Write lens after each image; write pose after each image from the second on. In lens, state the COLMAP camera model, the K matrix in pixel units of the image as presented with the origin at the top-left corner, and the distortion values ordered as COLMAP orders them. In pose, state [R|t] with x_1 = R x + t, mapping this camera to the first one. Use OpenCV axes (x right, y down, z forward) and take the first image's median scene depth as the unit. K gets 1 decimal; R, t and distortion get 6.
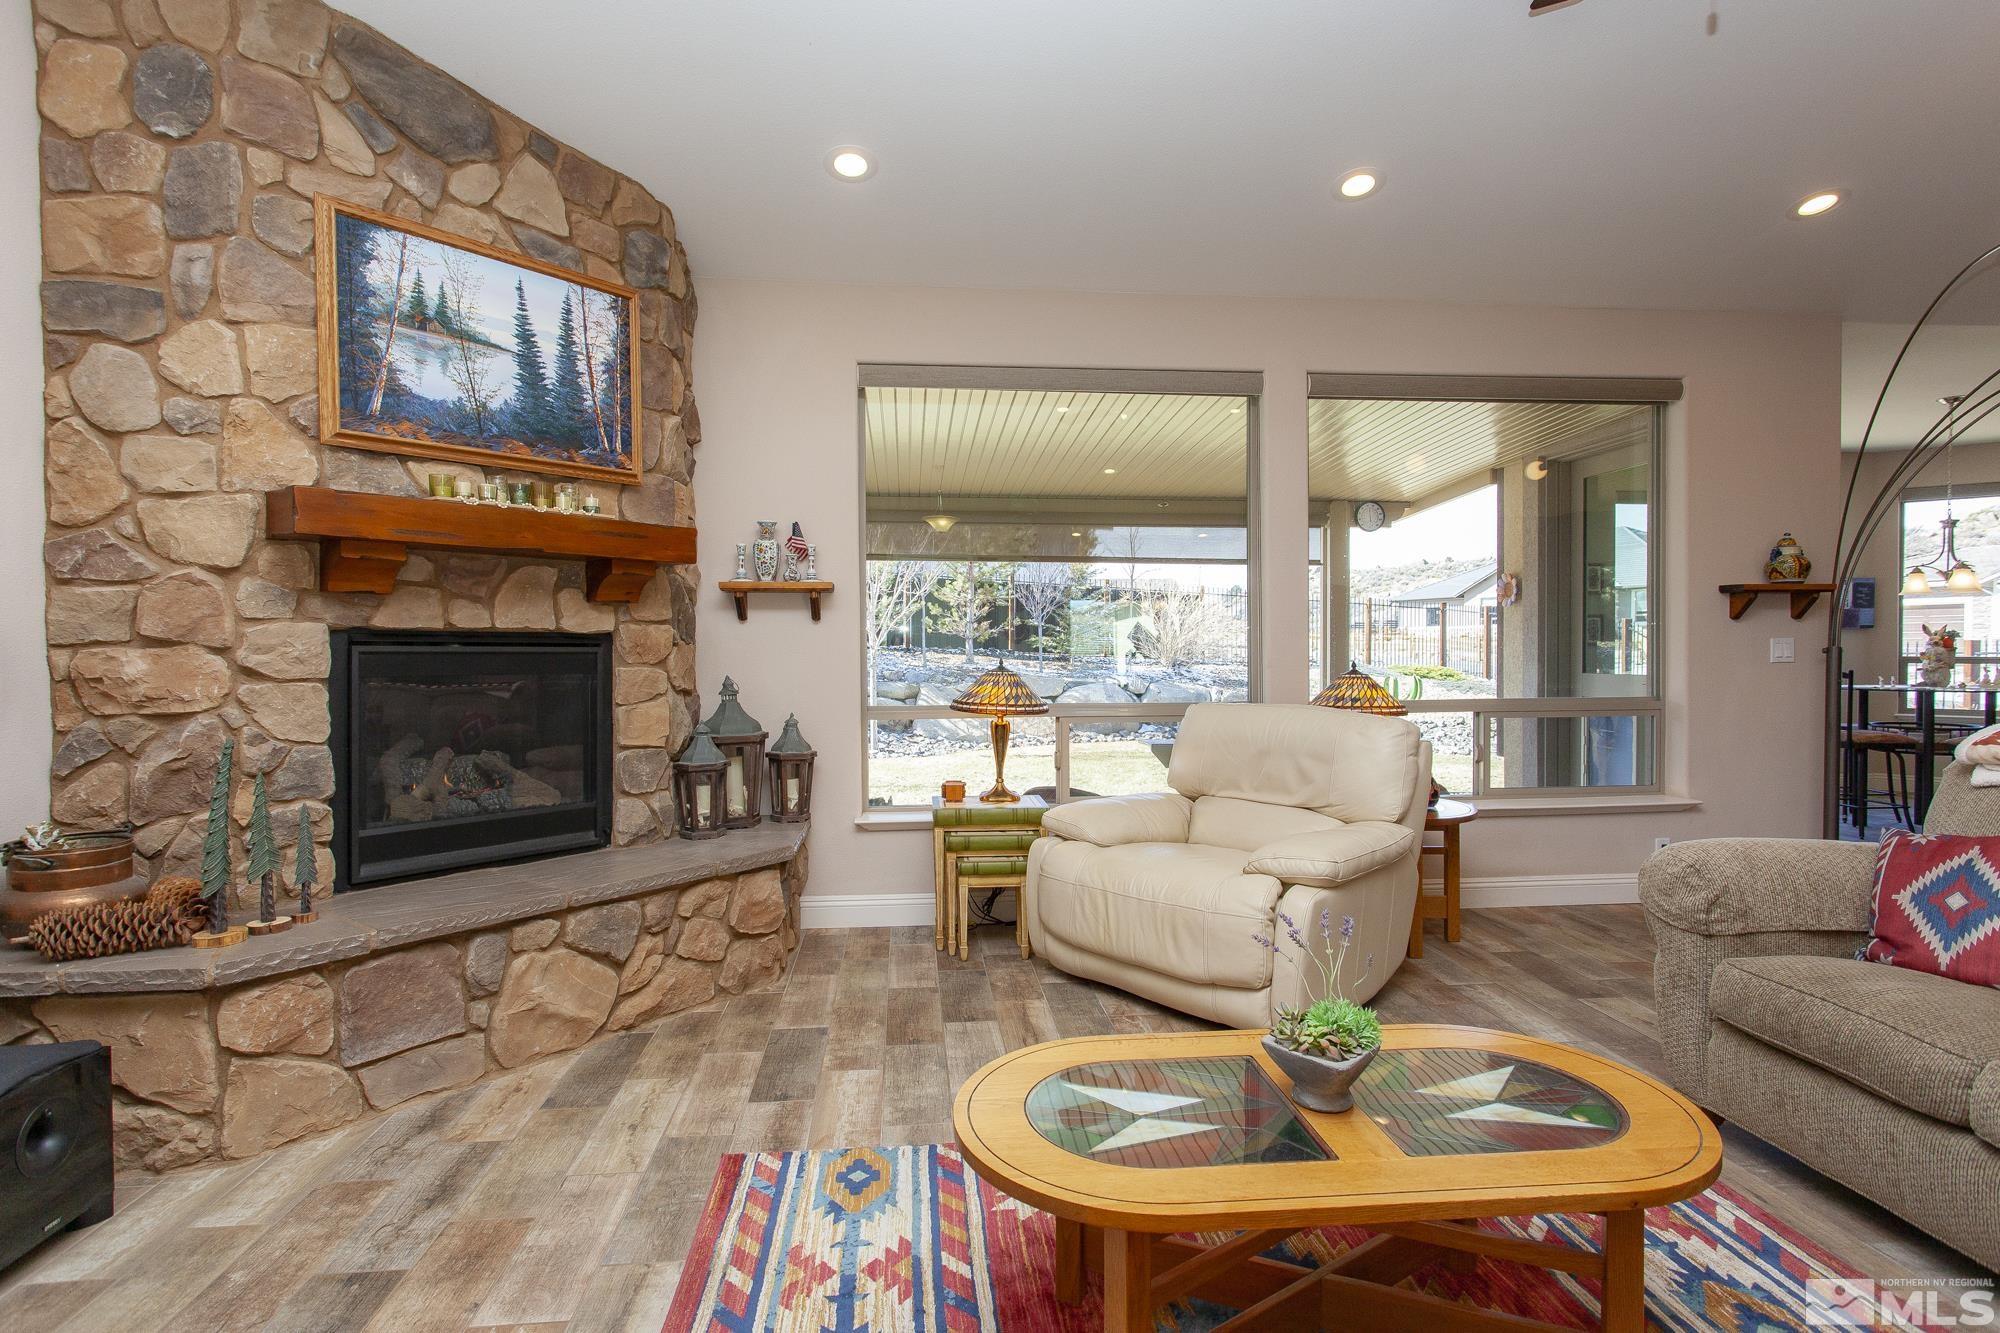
lens RADIAL K [[980.0, 0, 975.8], [0, 980.0, 667.5], [0, 0, 1]] dist [-0.000307, 0.001783]
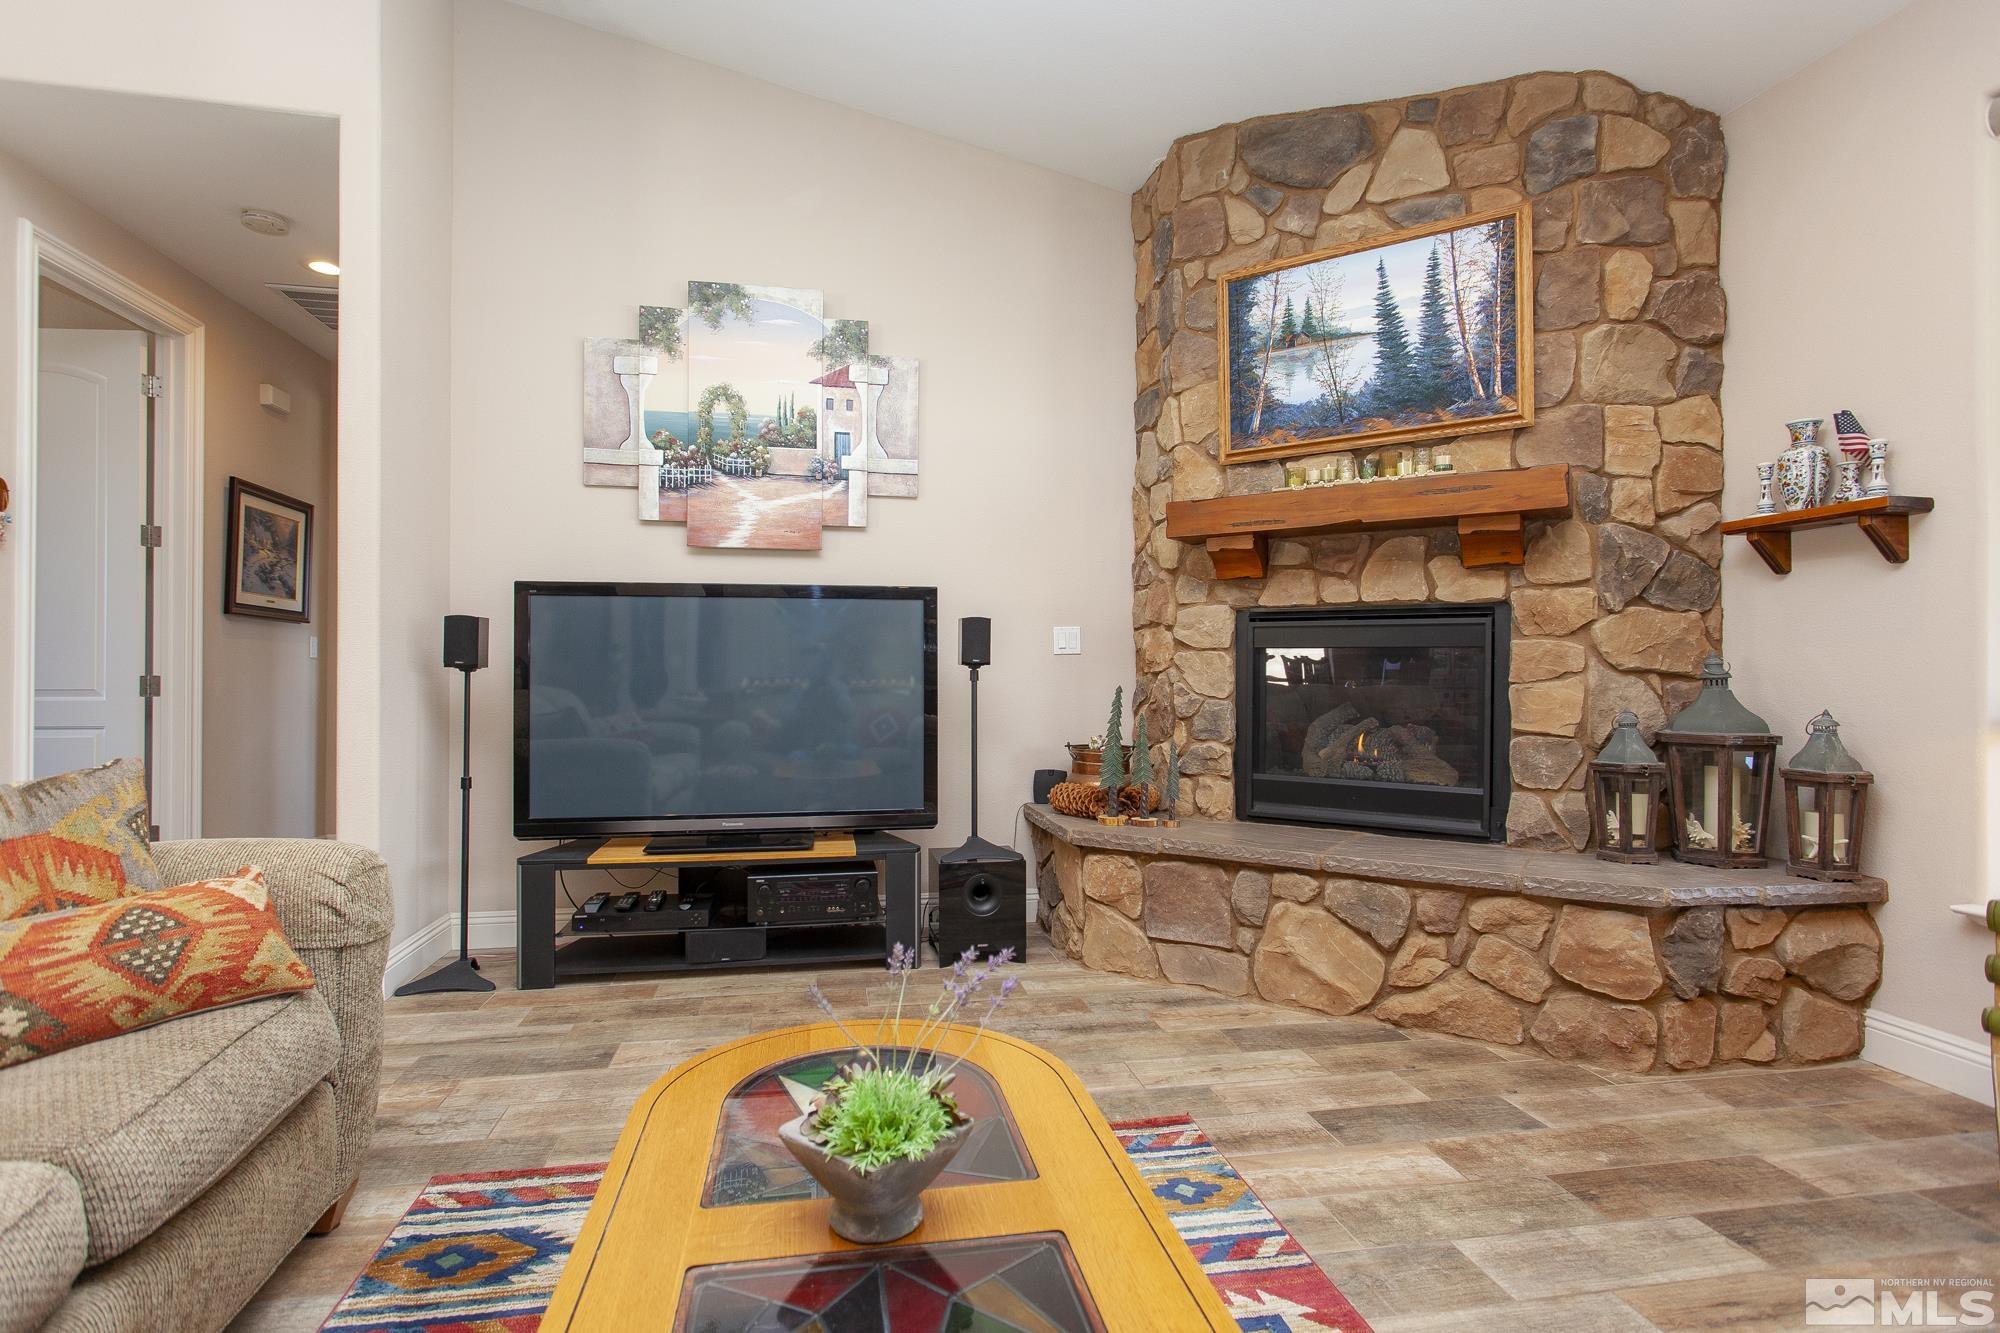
lens RADIAL K [[980.0, 0, 1007.6], [0, 980.0, 663.1], [0, 0, 1]] dist [-0.000307, 0.001783]
pose [[0.110478, -0.008264, -0.993844, 0.516256], [-0.025322, 0.999617, -0.011127, 0.047461], [0.993556, 0.026395, 0.110227, 0.522077]]
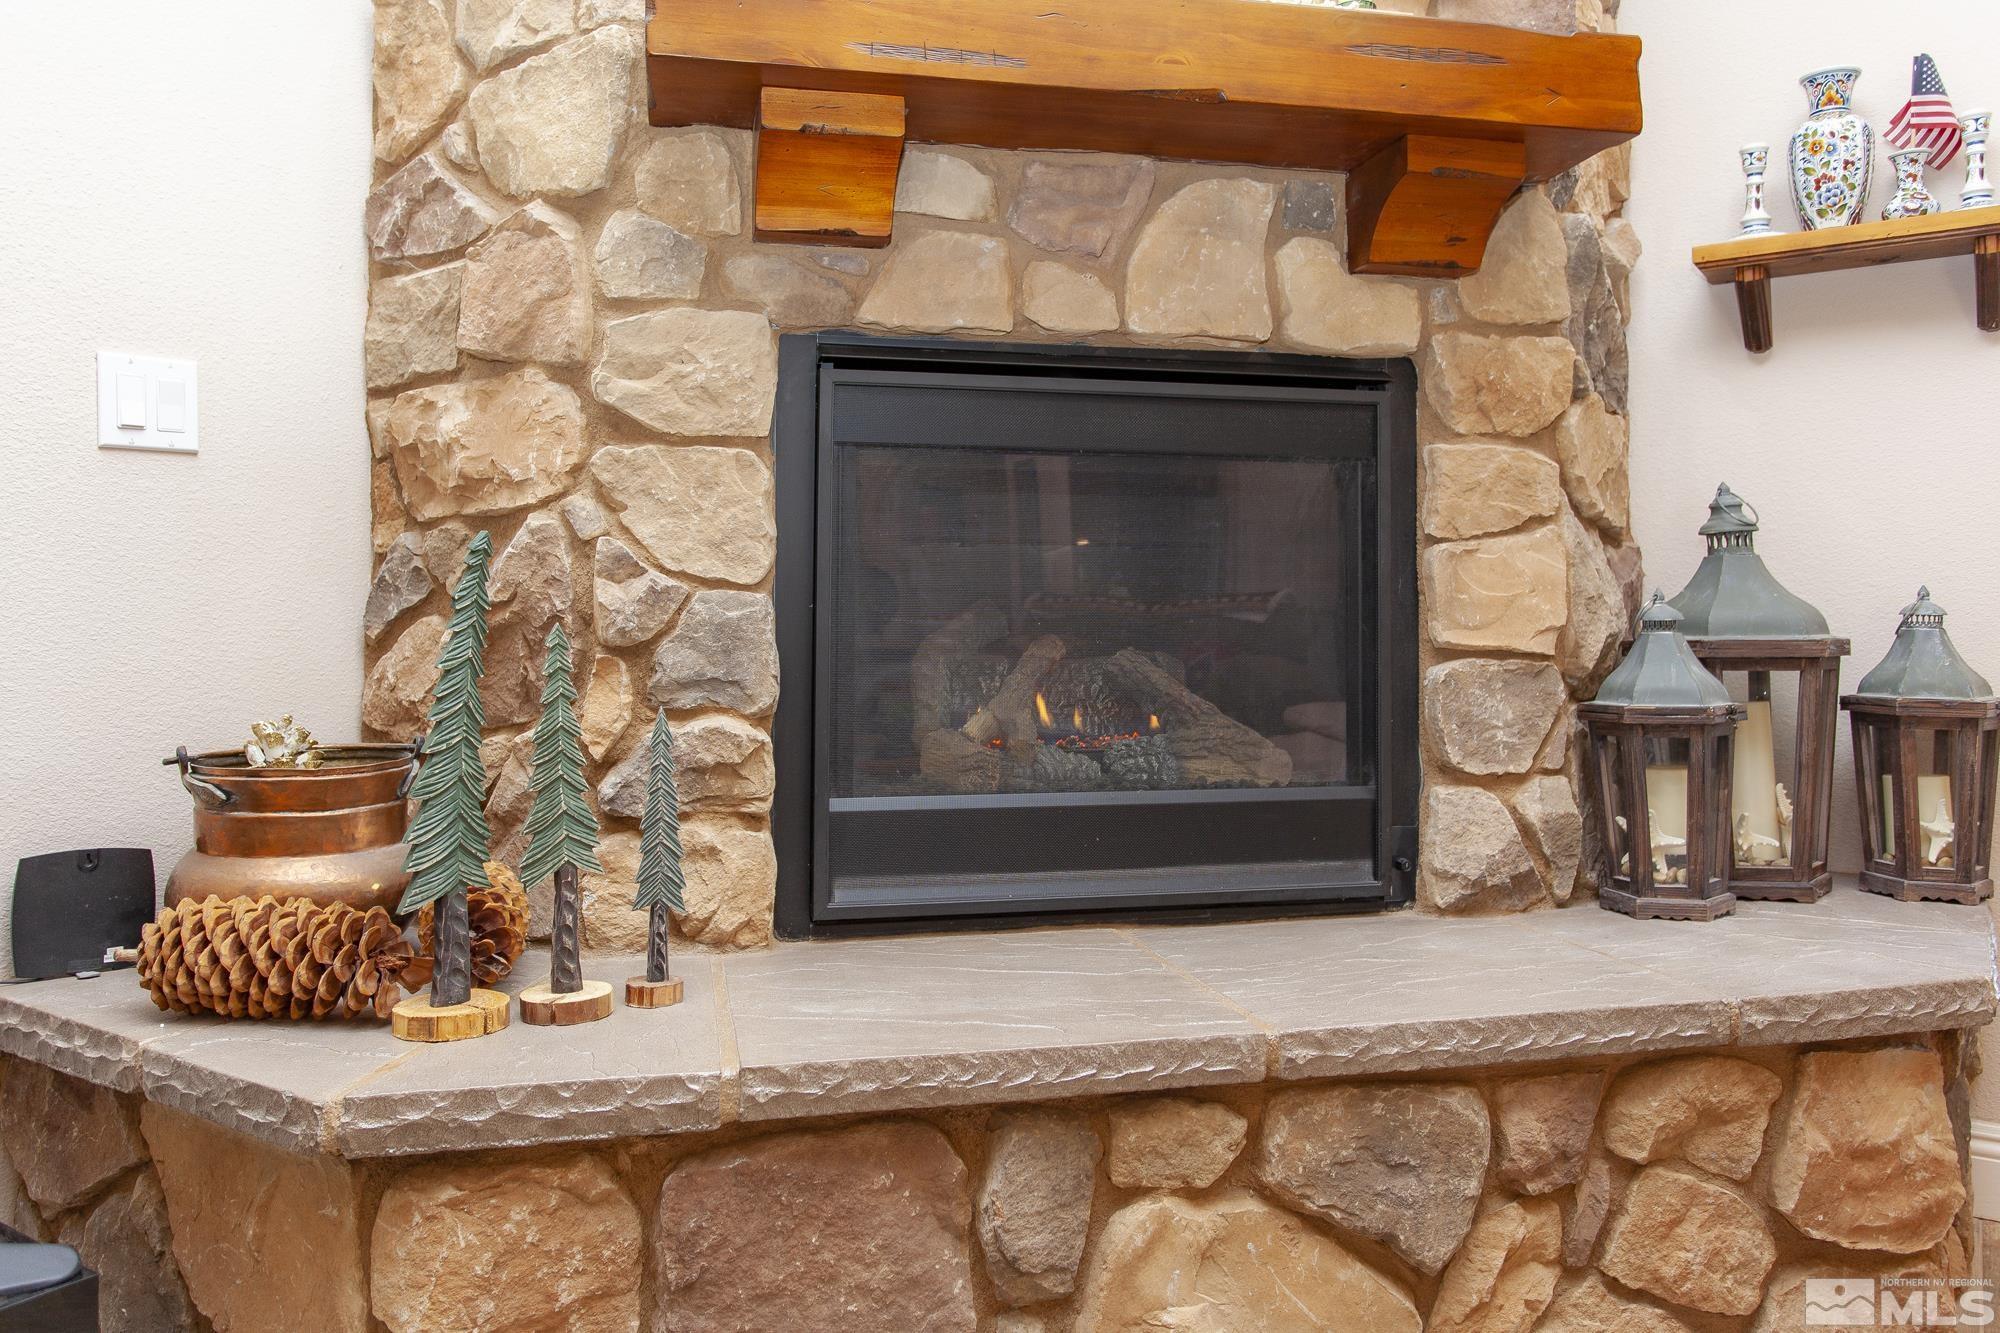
lens RADIAL K [[1400.9, 0, 986.0], [0, 1400.9, 564.6], [0, 0, 1]] dist [-0.001438, -0.001217]
pose [[0.776569, -0.022921, -0.629615, -0.174215], [-0.011032, 0.998690, -0.049965, 0.088136], [0.629936, 0.045747, 0.775299, 0.524401]]
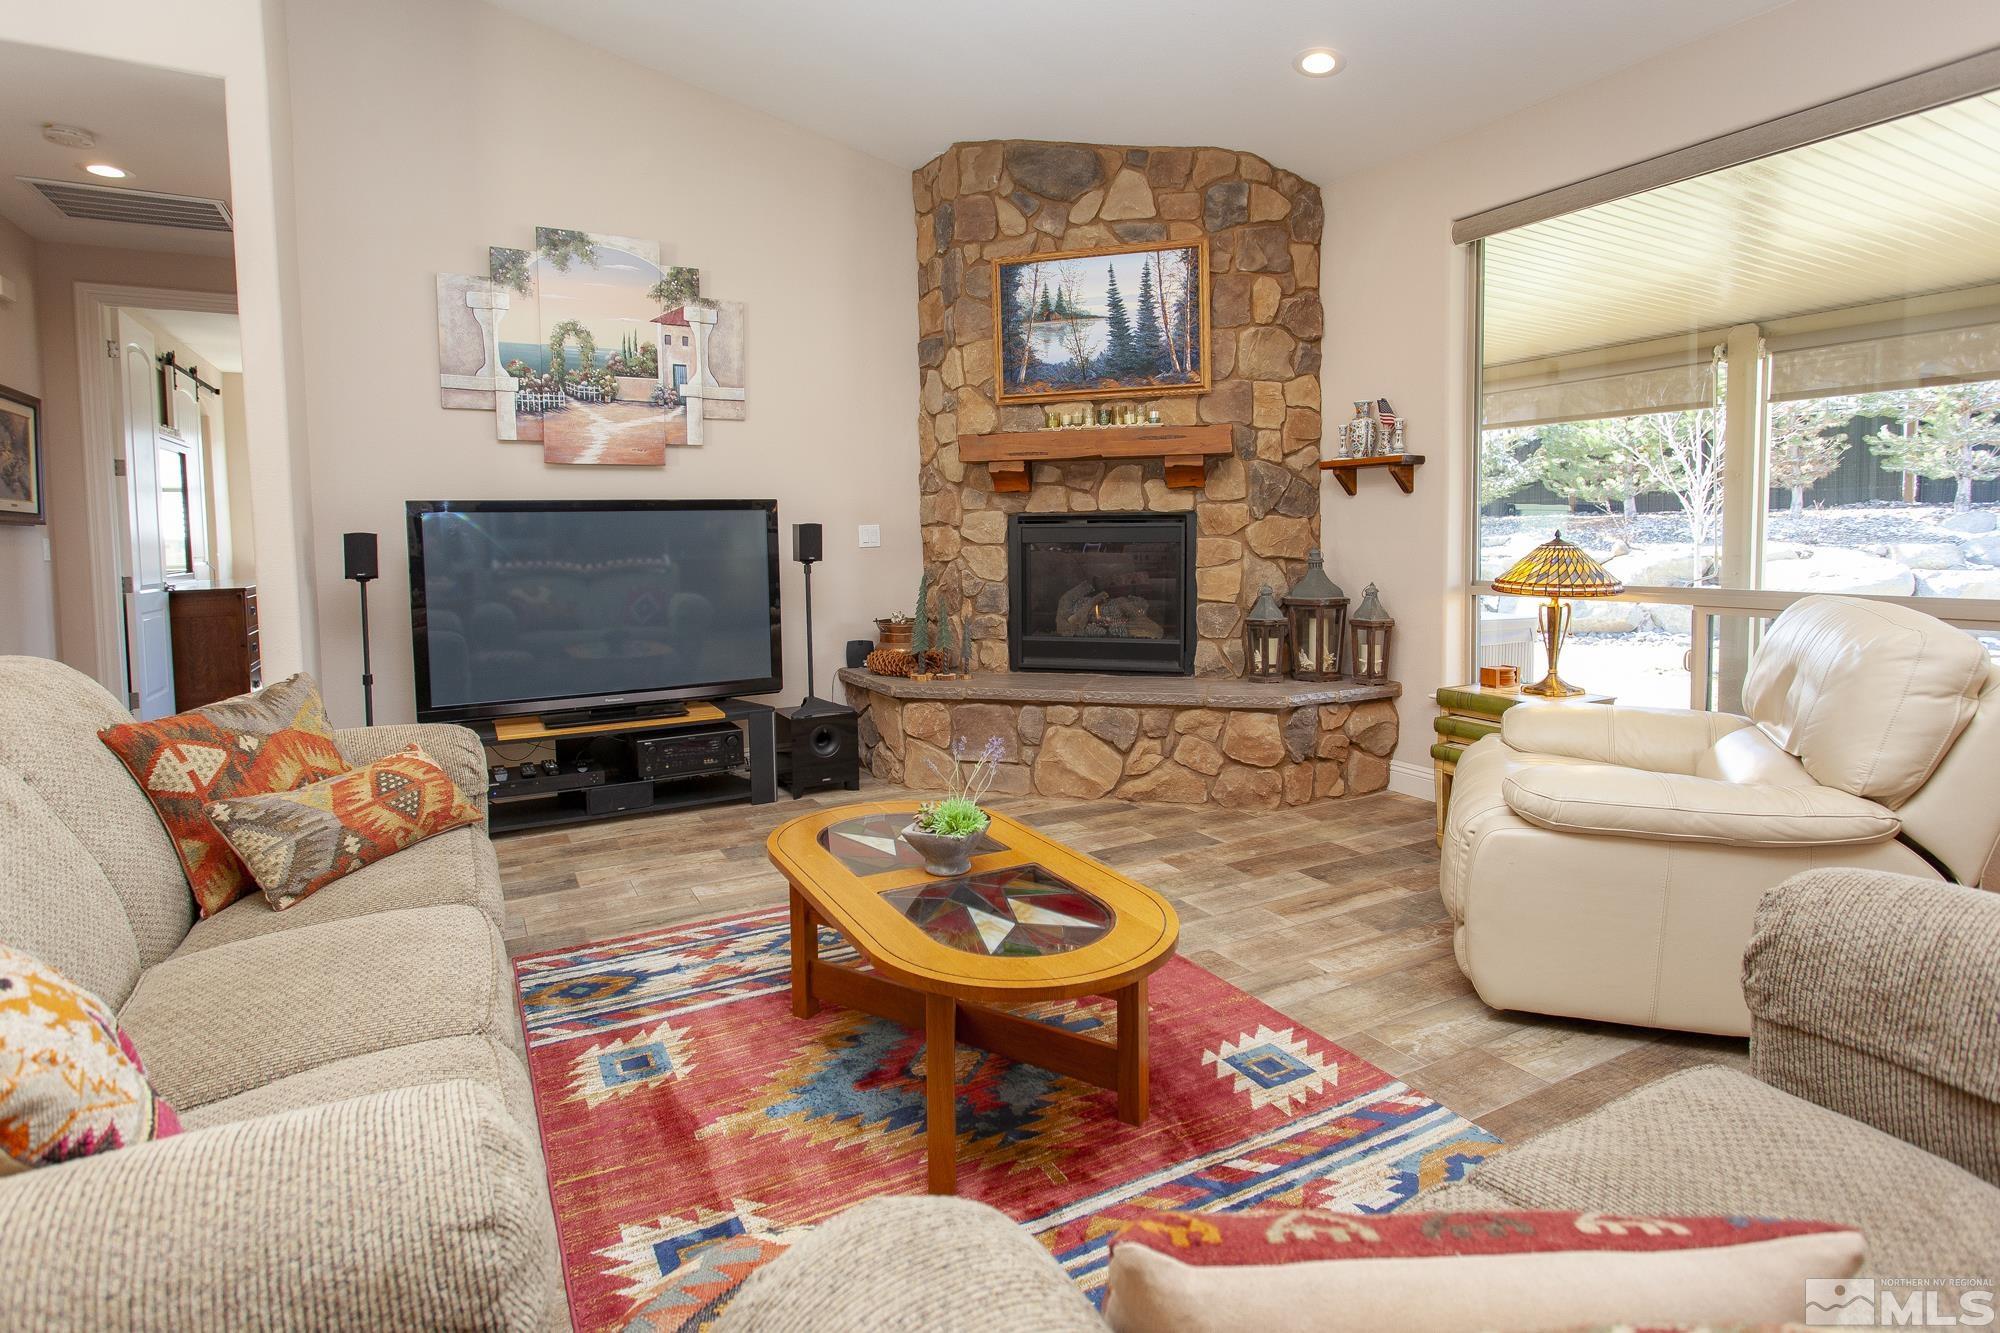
lens RADIAL K [[980.0, 0, 990.6], [0, 980.0, 583.7], [0, 0, 1]] dist [-0.000307, 0.001783]
pose [[0.391102, 0.044036, -0.919293, 0.809427], [-0.004226, 0.998930, 0.046053, 0.002044], [0.920338, -0.014127, 0.390869, 0.284990]]
